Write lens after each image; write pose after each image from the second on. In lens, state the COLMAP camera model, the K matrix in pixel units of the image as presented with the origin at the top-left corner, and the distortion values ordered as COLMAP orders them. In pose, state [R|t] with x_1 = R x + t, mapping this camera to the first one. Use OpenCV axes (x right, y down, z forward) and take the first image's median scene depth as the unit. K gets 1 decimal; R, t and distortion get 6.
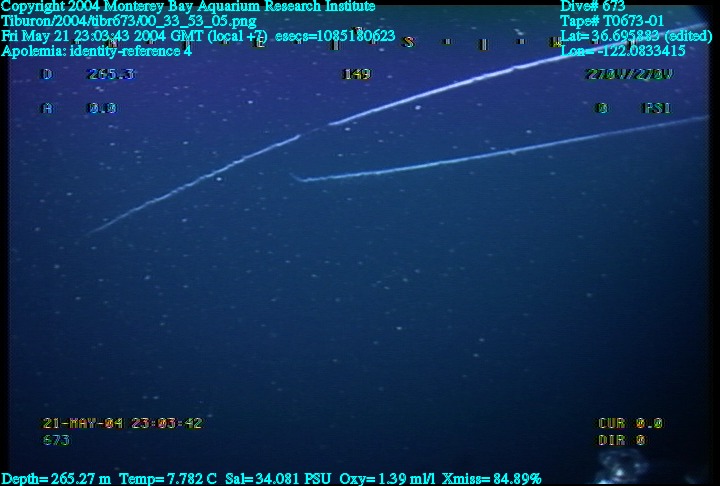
lens RADIAL K [[320.2, 0, 315.4], [0, 320.2, 245.9], [0, 0, 1]] dist [0.000649, -0.000176]
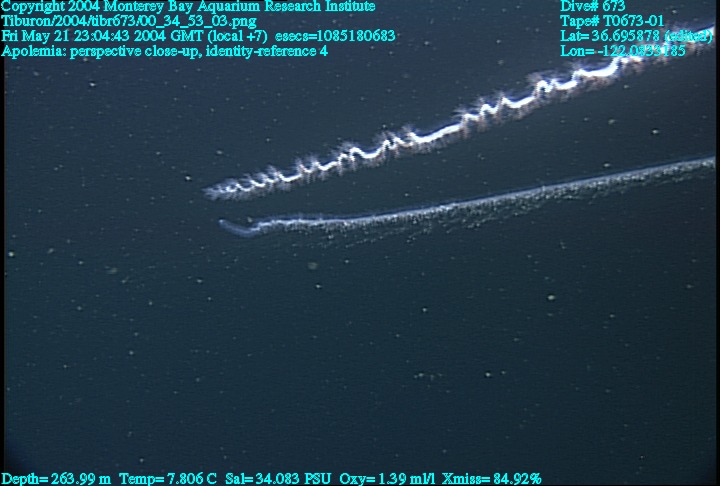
lens RADIAL K [[320.2, 0, 315.4], [0, 320.2, 245.9], [0, 0, 1]] dist [0.000649, -0.000176]
pose [[1.000000, -0.000589, -0.000156, -0.319409], [0.000589, 1.000000, -0.000042, 0.000057], [0.000156, 0.000042, 1.000000, 0.000114]]
